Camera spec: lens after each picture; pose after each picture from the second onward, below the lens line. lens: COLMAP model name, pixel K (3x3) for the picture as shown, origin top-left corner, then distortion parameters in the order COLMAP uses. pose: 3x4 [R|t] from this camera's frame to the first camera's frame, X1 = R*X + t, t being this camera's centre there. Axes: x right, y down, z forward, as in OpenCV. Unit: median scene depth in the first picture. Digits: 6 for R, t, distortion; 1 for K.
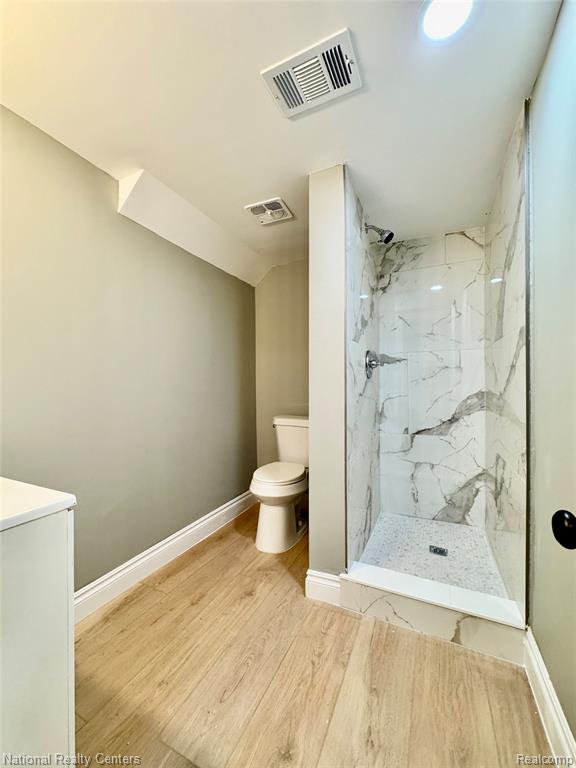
lens RADIAL K [[304.9, 0, 285.7], [0, 304.9, 382.6], [0, 0, 1]] dist [-0.002841, 0.000884]
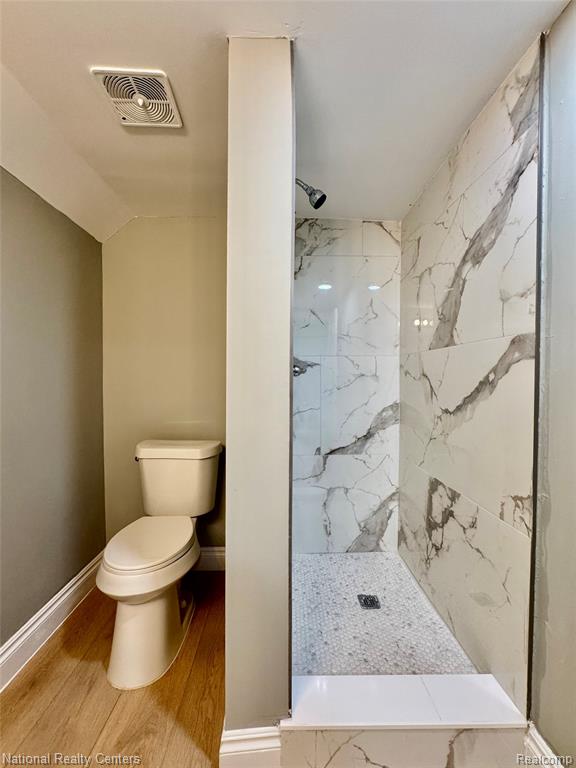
lens RADIAL K [[304.9, 0, 285.7], [0, 304.9, 382.6], [0, 0, 1]] dist [-0.002841, 0.000884]
pose [[0.890838, 0.003393, 0.454308, -0.062702], [-0.008493, 0.999922, 0.009185, -0.036139], [-0.454241, -0.012040, 0.890797, 0.331449]]
